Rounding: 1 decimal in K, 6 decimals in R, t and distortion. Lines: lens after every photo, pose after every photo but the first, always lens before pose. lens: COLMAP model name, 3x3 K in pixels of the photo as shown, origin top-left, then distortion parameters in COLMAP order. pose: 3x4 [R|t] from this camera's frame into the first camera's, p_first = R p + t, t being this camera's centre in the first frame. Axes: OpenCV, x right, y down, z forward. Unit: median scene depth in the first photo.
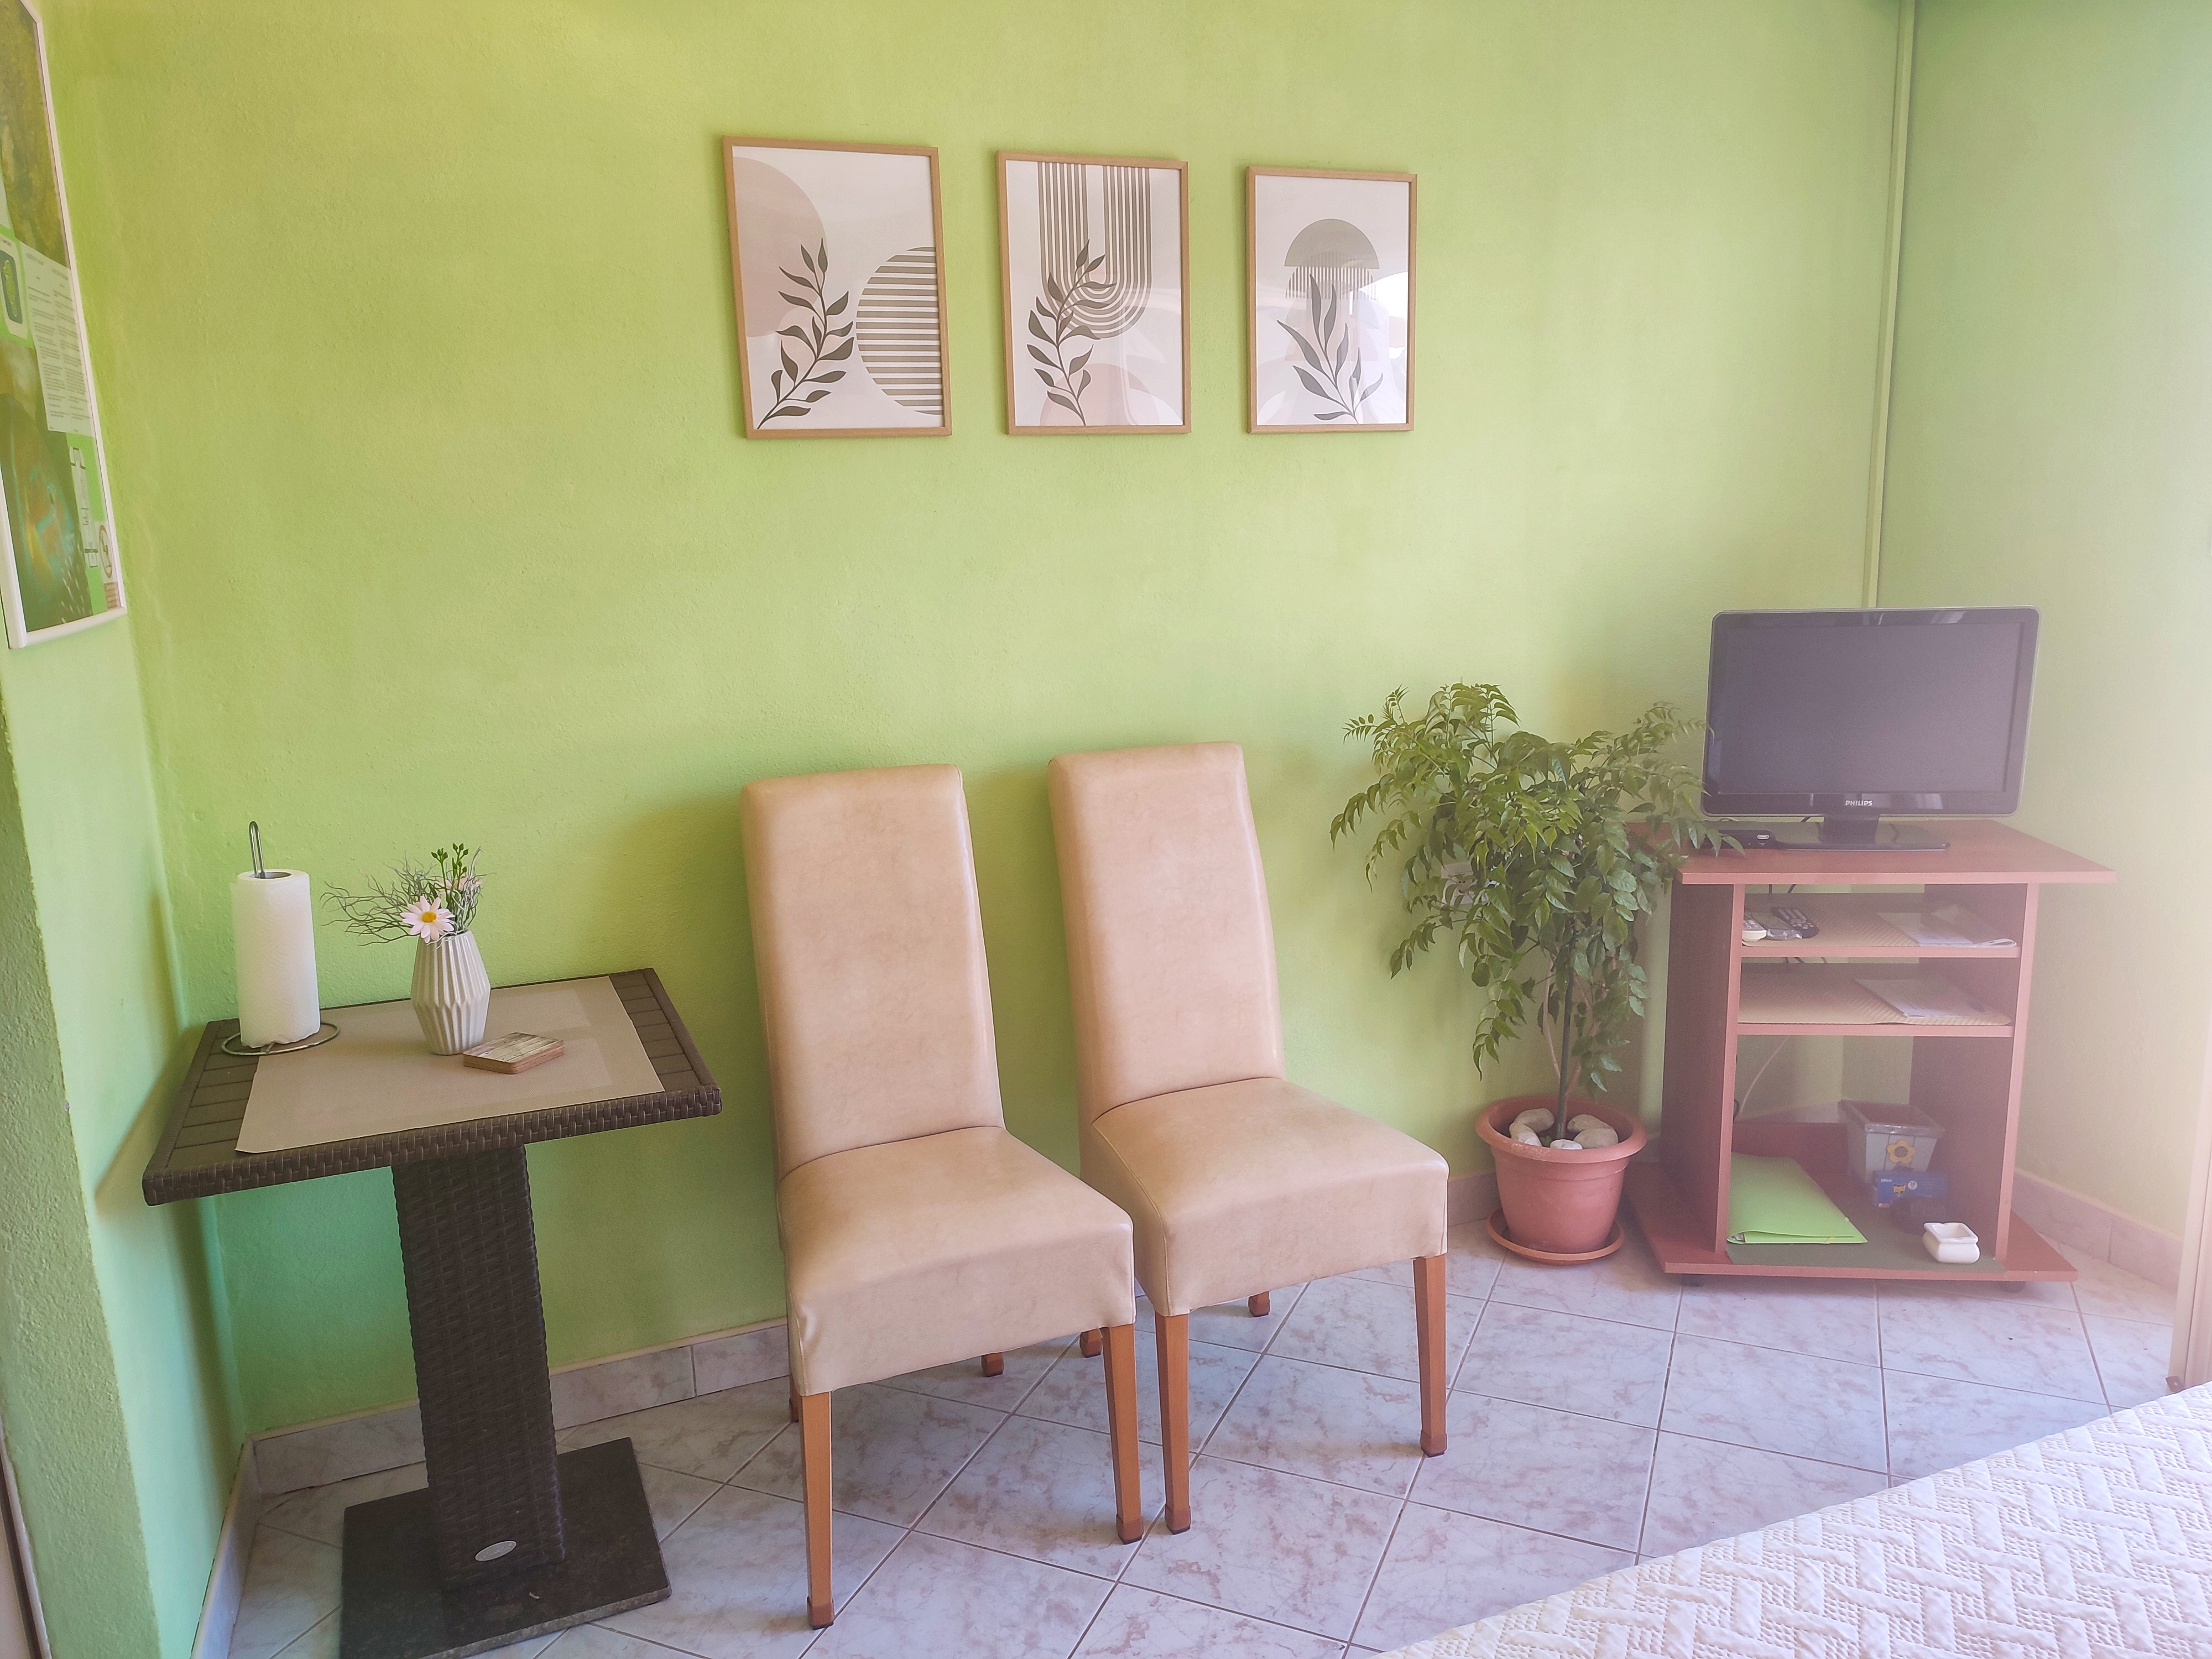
lens RADIAL K [[1631.9, 0, 1106.0], [0, 1631.9, 829.5], [0, 0, 1]] dist [0.030825, -0.005715]
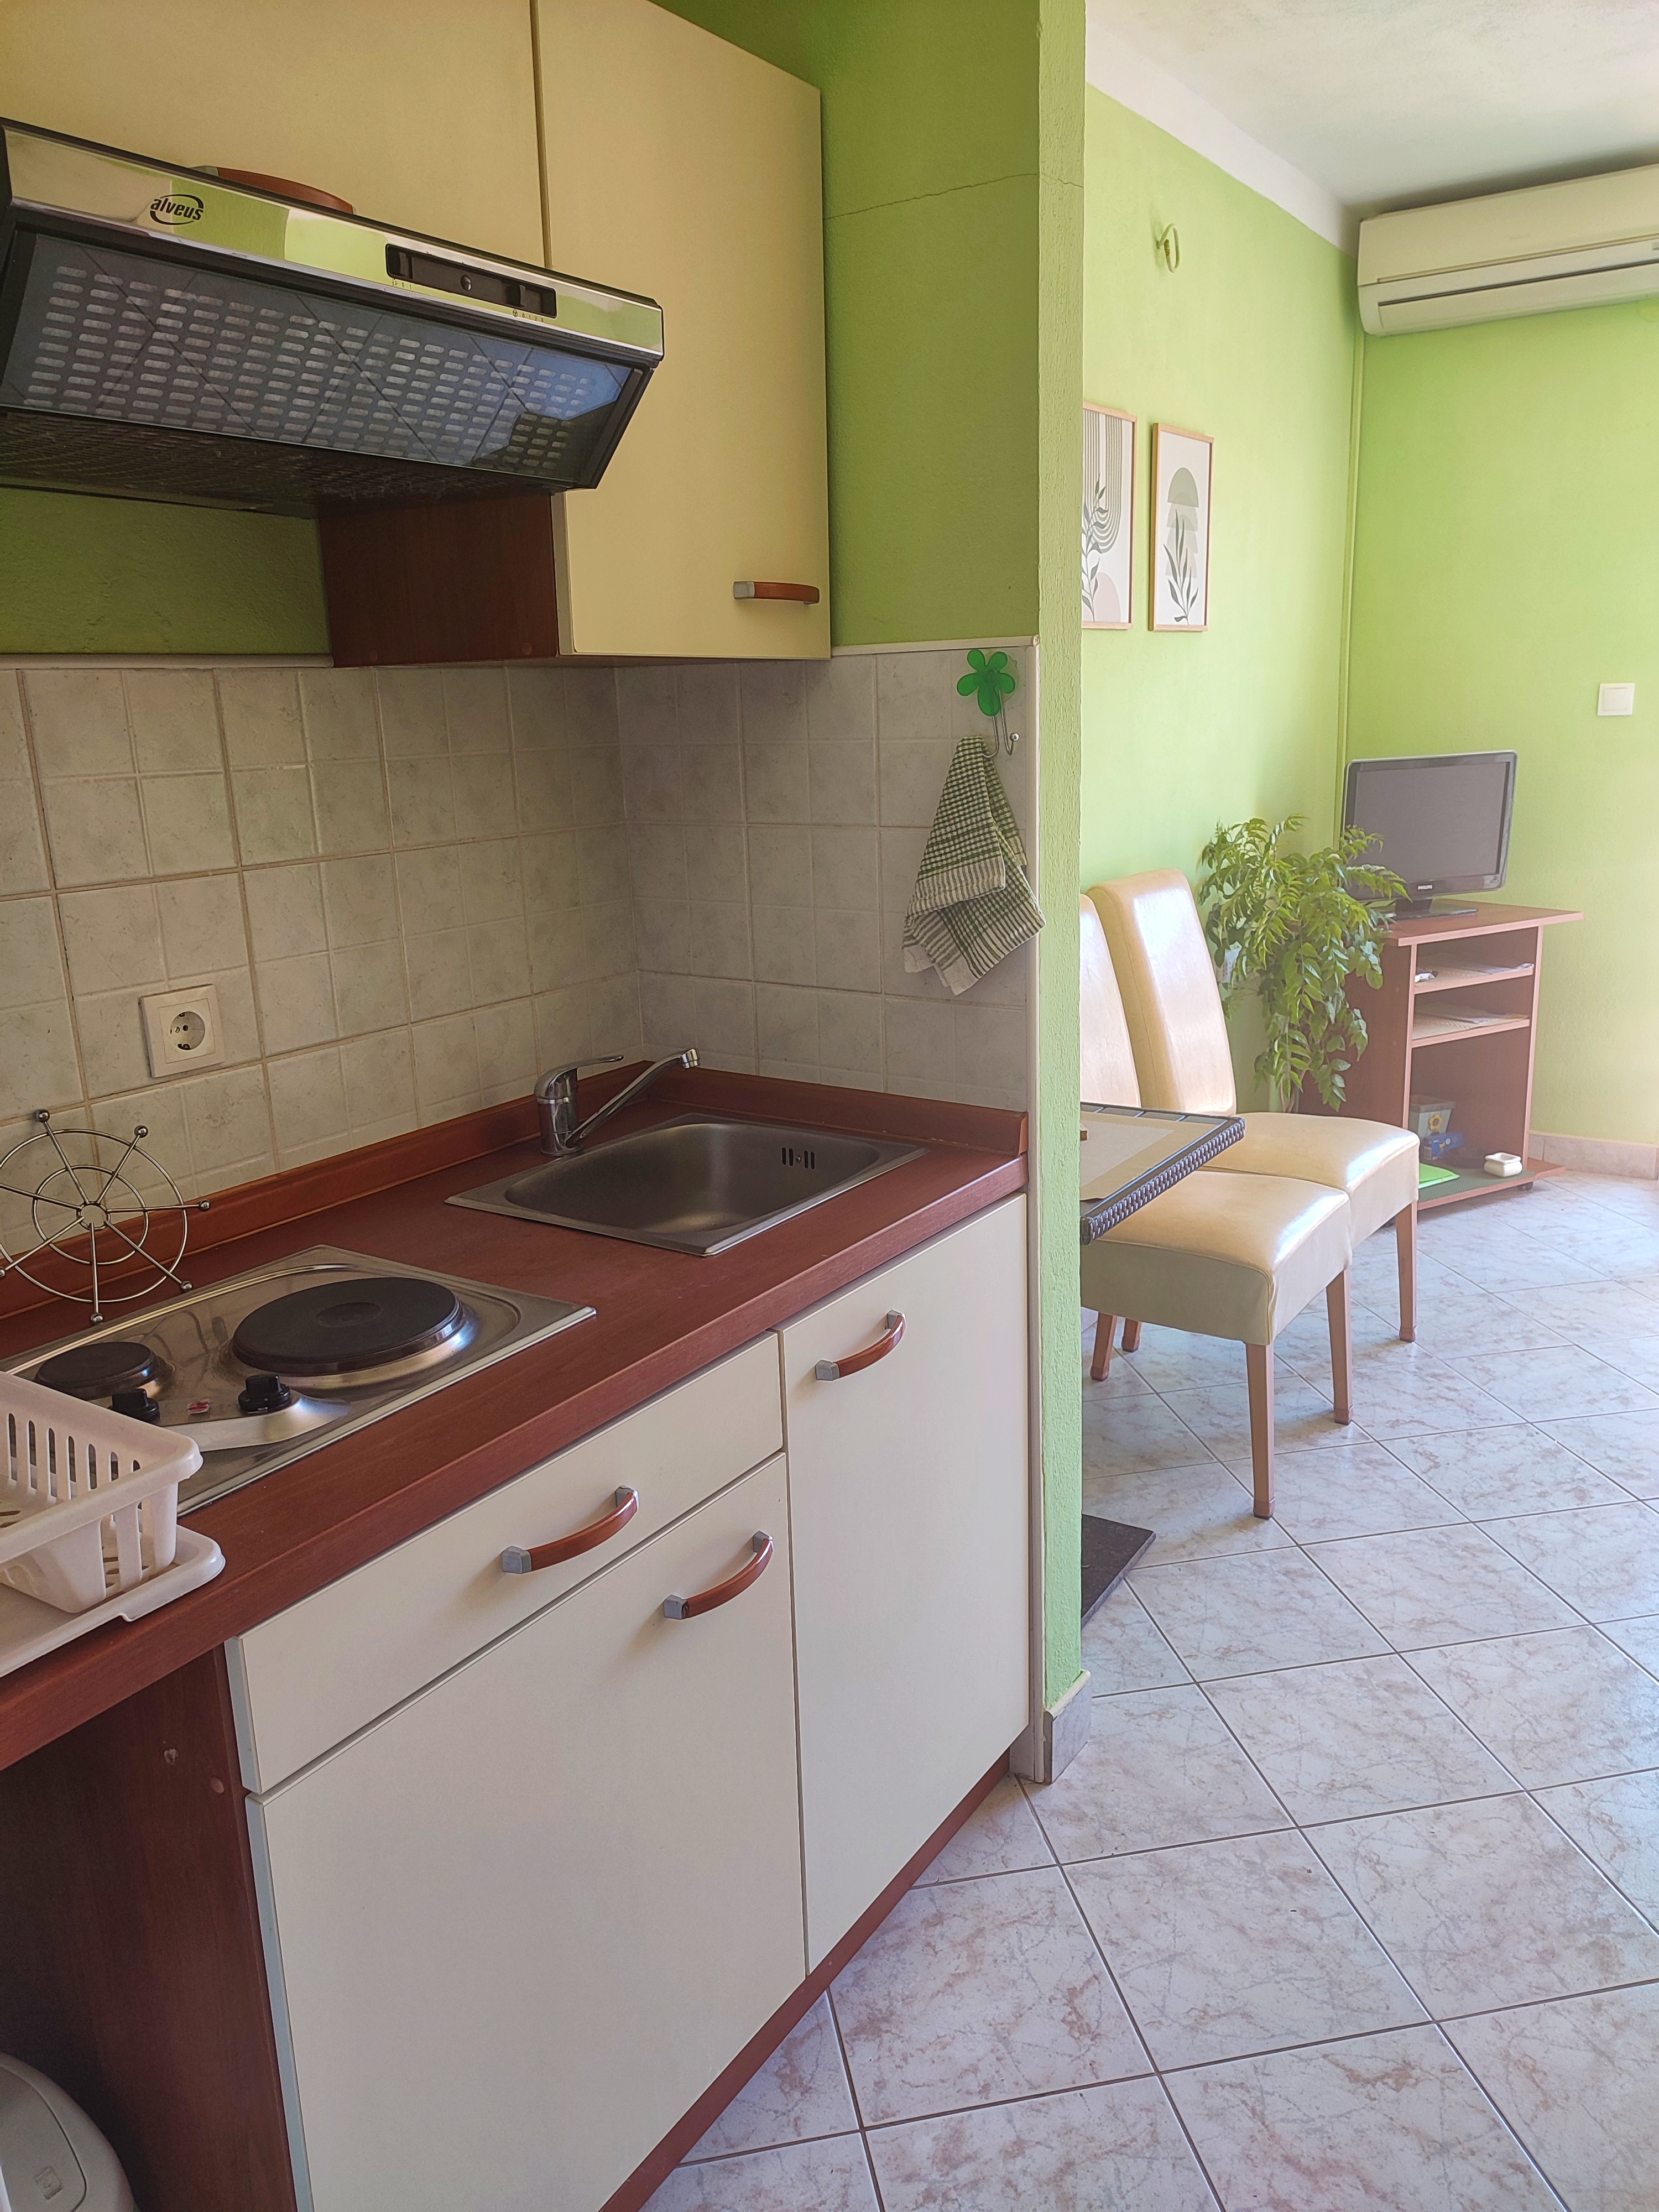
lens RADIAL K [[1631.9, 0, 832.6], [0, 1631.9, 1126.9], [0, 0, 1]] dist [0.030825, -0.005715]
pose [[0.828725, -0.151475, 0.538767, -0.877578], [0.130508, 0.988440, 0.077155, 0.013495], [-0.544226, 0.006373, 0.838914, 0.048785]]
